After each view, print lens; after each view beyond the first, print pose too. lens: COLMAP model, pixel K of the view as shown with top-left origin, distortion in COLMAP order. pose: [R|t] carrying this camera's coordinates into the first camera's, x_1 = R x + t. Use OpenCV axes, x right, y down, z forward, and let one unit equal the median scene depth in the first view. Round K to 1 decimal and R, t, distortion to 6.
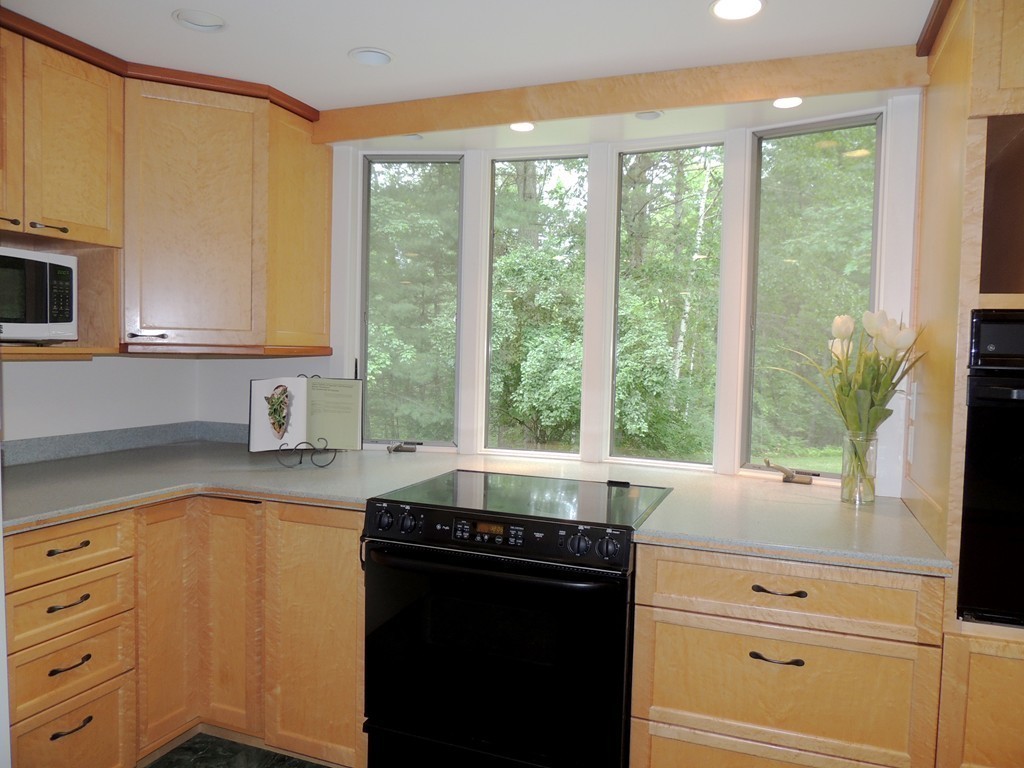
lens RADIAL K [[730.8, 0, 515.7], [0, 730.8, 382.3], [0, 0, 1]] dist [-0.018923, 0.000634]
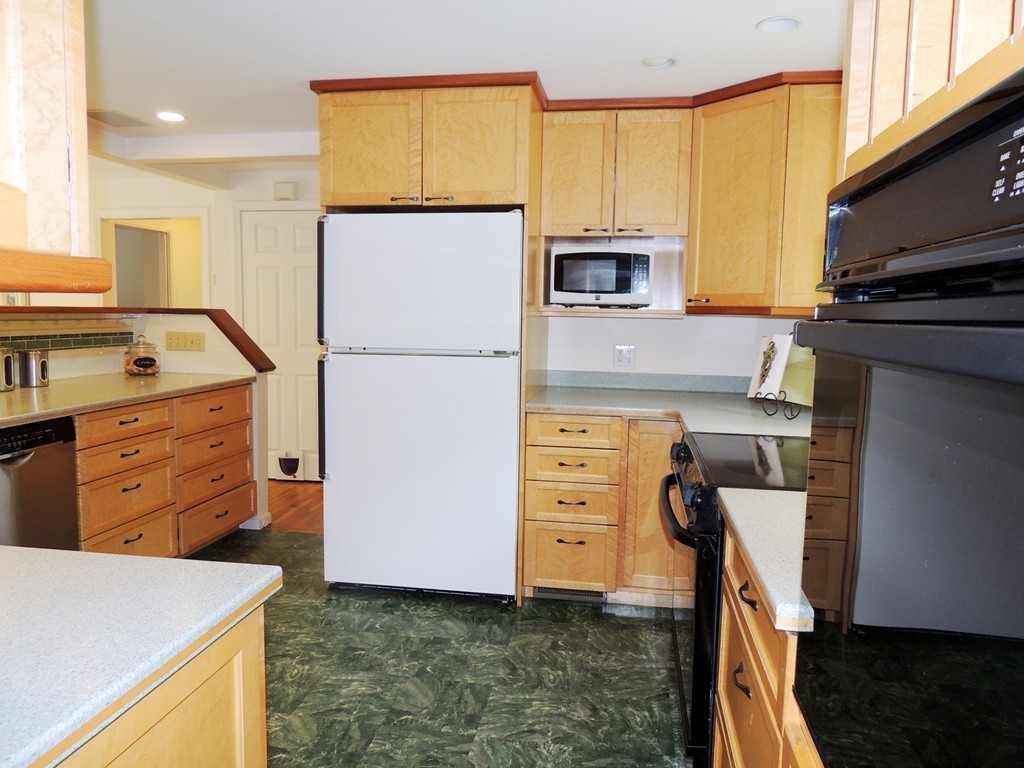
lens RADIAL K [[730.8, 0, 515.3], [0, 730.8, 385.4], [0, 0, 1]] dist [-0.018923, 0.000634]
pose [[0.198721, 0.079594, -0.976819, 0.801701], [-0.054034, 0.996071, 0.070170, 0.015891], [0.978565, 0.038837, 0.202241, 0.452003]]
